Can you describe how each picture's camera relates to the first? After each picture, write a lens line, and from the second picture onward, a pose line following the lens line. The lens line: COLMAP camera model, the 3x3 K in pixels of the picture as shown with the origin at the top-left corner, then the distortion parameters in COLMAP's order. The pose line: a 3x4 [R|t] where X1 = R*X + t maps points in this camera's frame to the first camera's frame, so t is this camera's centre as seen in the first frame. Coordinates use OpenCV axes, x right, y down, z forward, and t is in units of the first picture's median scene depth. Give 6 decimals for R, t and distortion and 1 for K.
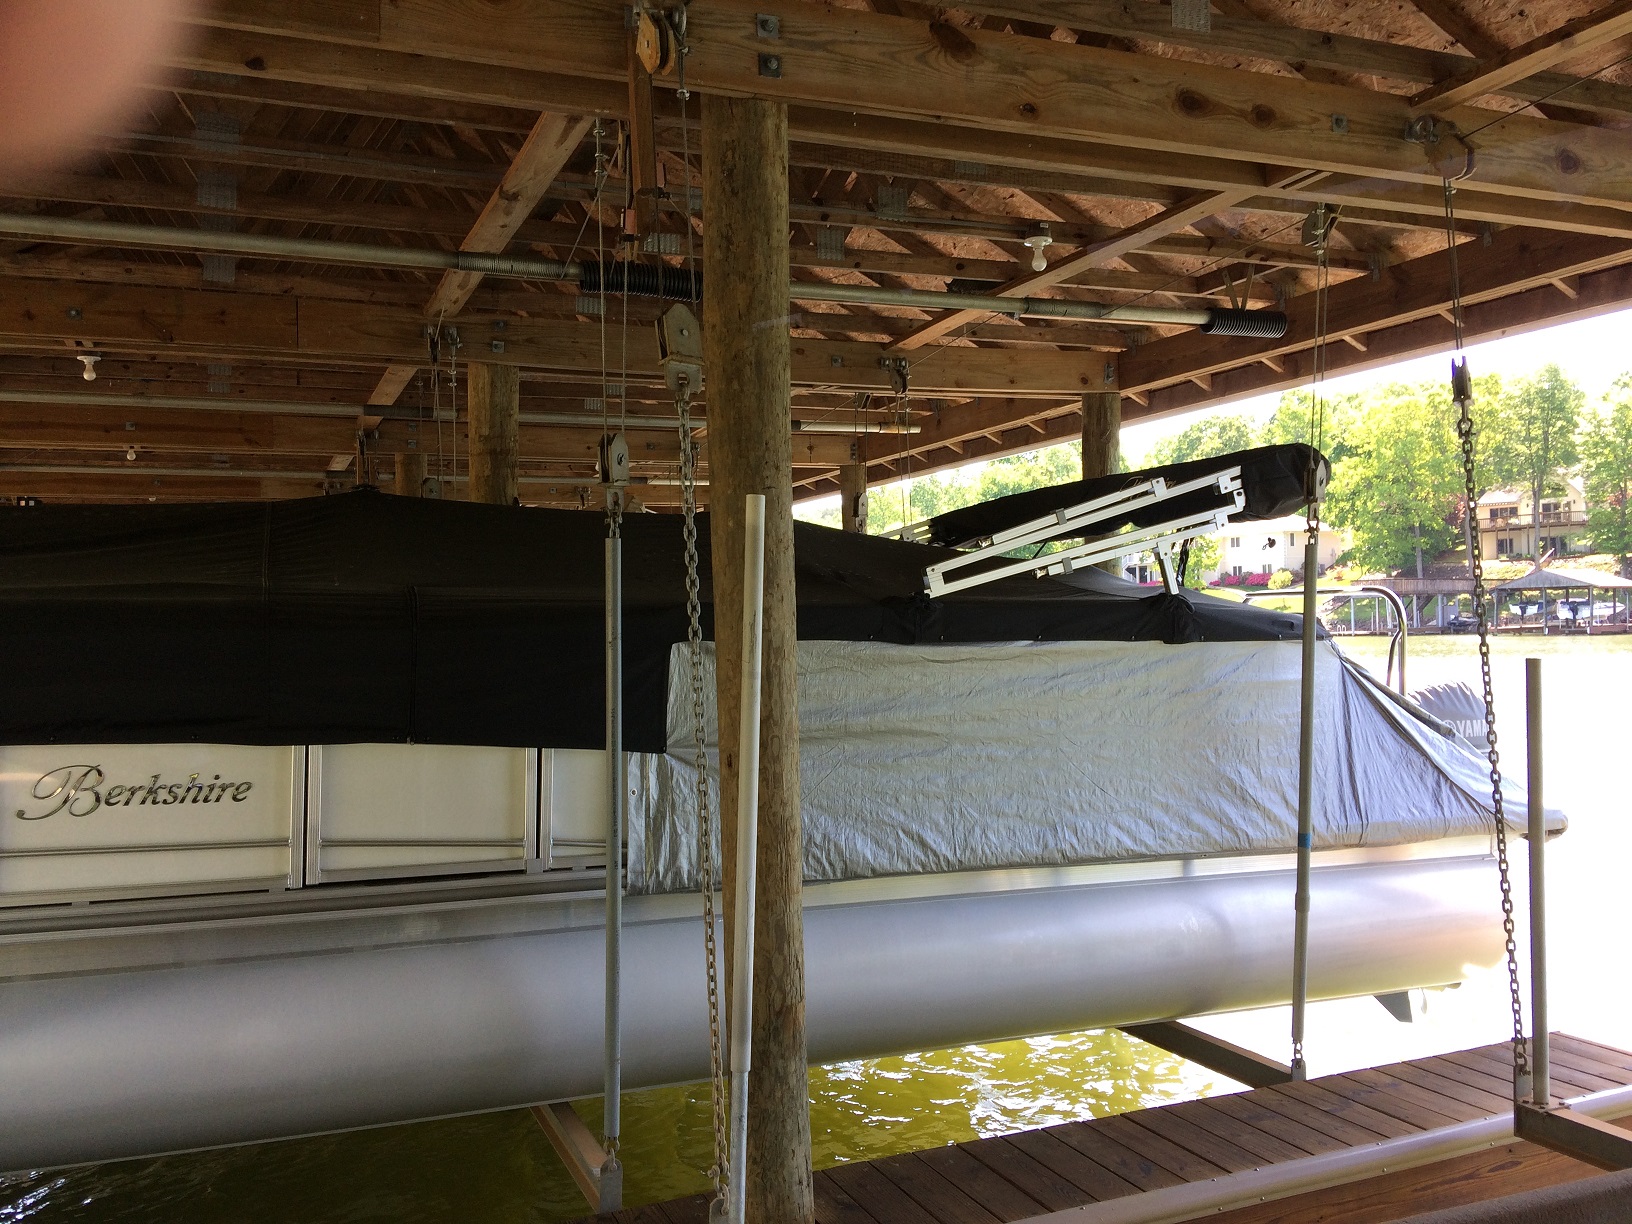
lens RADIAL K [[1378.4, 0, 816.0], [0, 1378.4, 612.0], [0, 0, 1]] dist [0.117468, -0.180271]
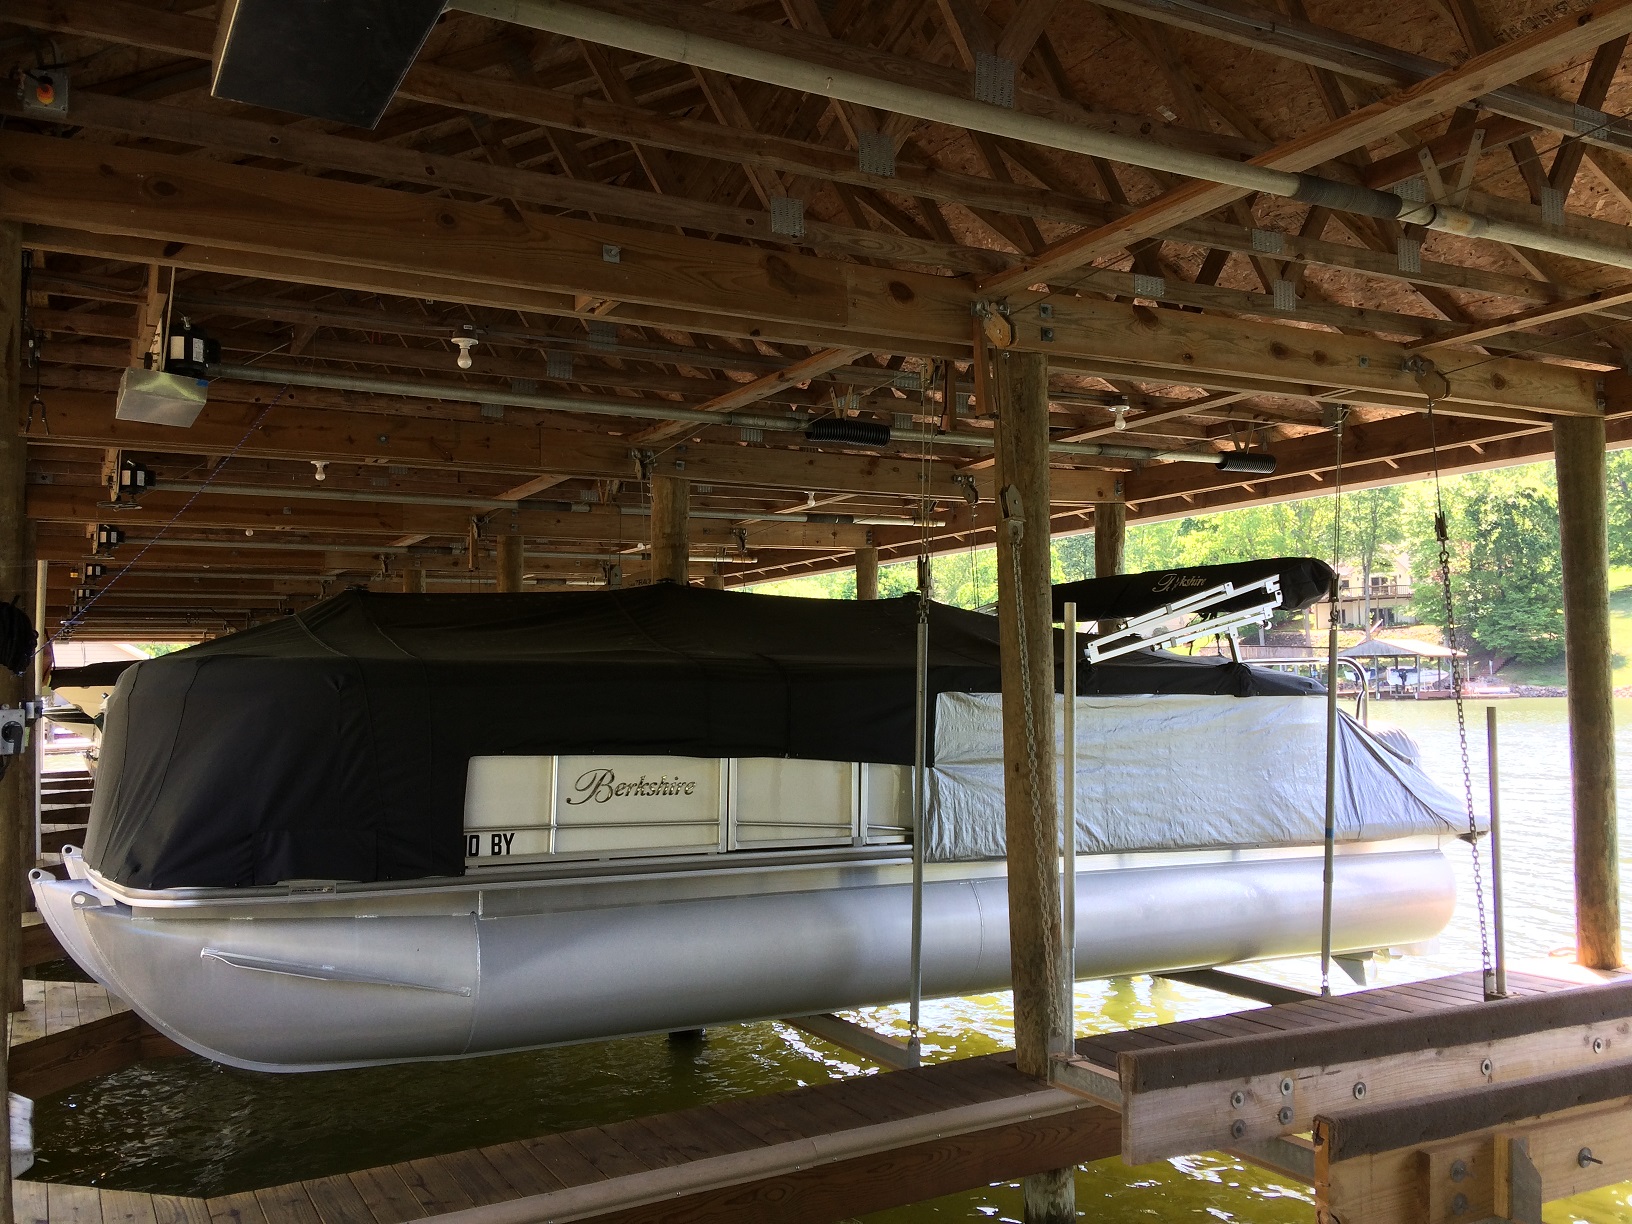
lens RADIAL K [[1378.4, 0, 816.0], [0, 1378.4, 612.0], [0, 0, 1]] dist [0.117468, -0.180271]
pose [[0.994659, 0.012008, 0.102518, -0.326273], [-0.007447, 0.998970, -0.044758, 0.002288], [-0.102949, 0.043755, 0.993724, -0.393110]]
